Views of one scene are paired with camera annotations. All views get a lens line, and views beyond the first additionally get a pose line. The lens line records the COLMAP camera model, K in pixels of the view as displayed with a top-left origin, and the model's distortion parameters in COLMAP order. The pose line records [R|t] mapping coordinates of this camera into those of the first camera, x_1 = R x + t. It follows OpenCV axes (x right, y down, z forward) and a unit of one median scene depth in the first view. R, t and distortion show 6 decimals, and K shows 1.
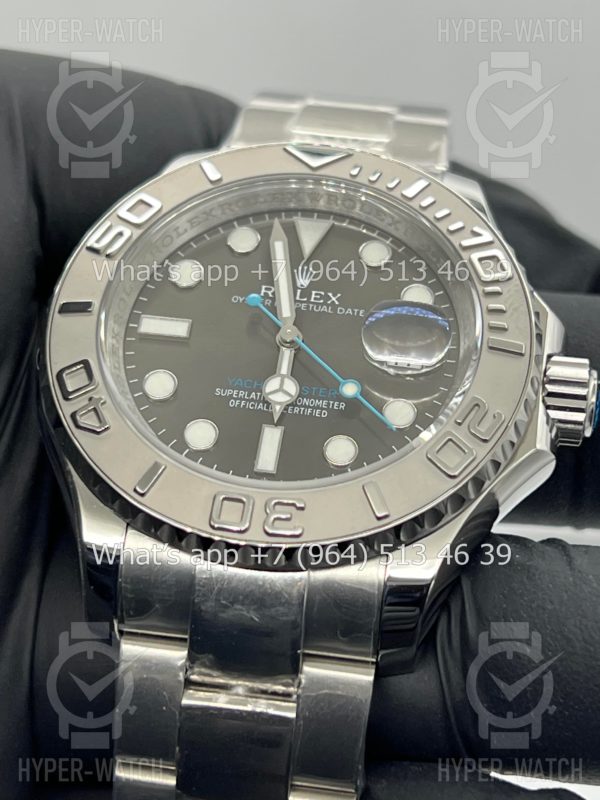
lens RADIAL K [[1943.2, 0, 302.7], [0, 1943.2, 401.4], [0, 0, 1]] dist [0.287654, 0.000000]
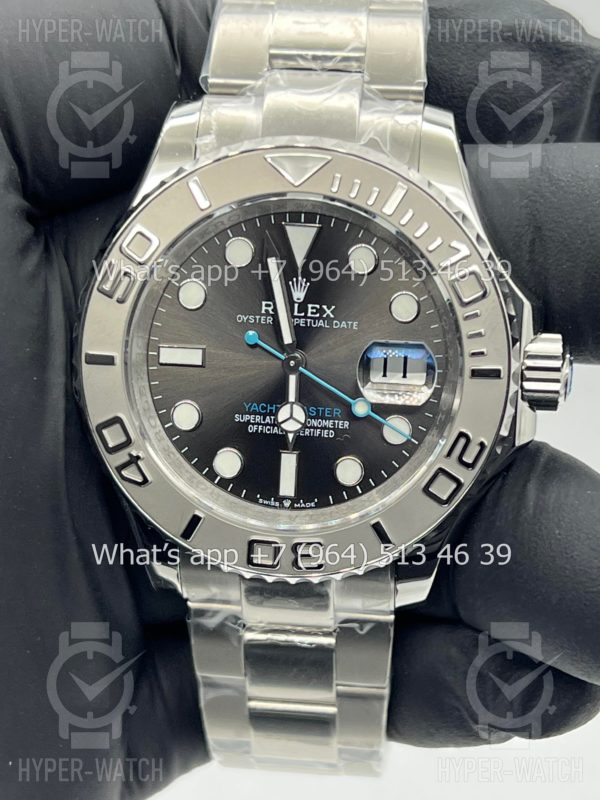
lens RADIAL K [[1943.2, 0, 288.7], [0, 1943.2, 417.6], [0, 0, 1]] dist [0.287654, 0.000000]
pose [[0.993646, -0.097741, -0.055811, 0.049935], [0.111380, 0.782491, 0.612620, -0.693979], [-0.016206, -0.614943, 0.788405, 0.096263]]
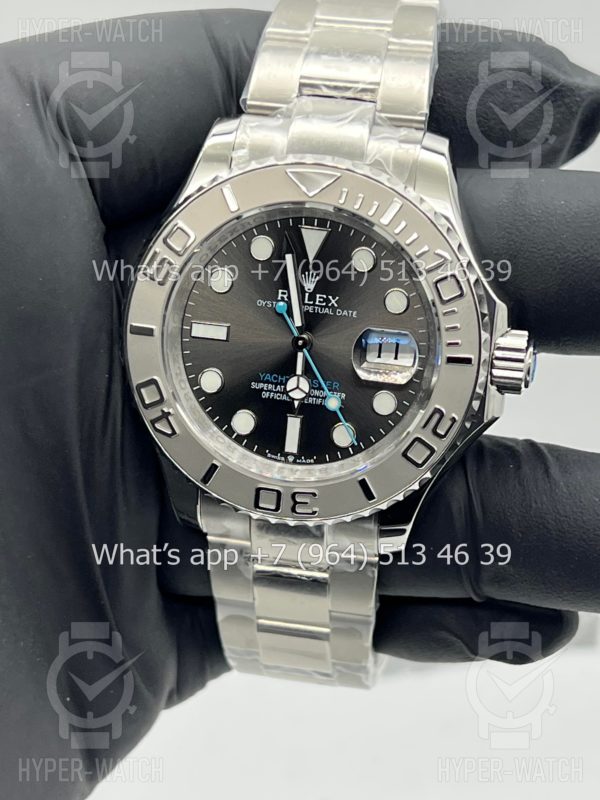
lens RADIAL K [[1943.2, 0, 299.4], [0, 1943.2, 396.9], [0, 0, 1]] dist [0.287654, 0.000000]
pose [[0.993357, -0.038969, -0.108272, 0.135817], [0.098131, 0.778286, 0.620195, -0.837541], [0.060099, -0.626700, 0.776940, -0.070611]]
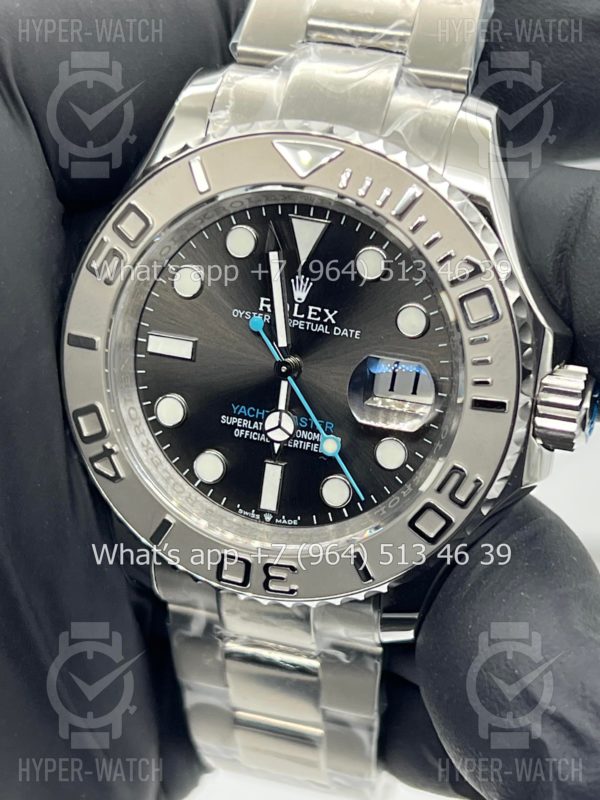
lens RADIAL K [[1943.2, 0, 297.4], [0, 1943.2, 402.7], [0, 0, 1]] dist [0.287654, 0.000000]
pose [[0.977553, 0.016937, -0.210007, 0.214273], [0.122741, 0.764369, 0.632989, -0.666379], [0.171244, -0.644557, 0.745132, 0.223835]]
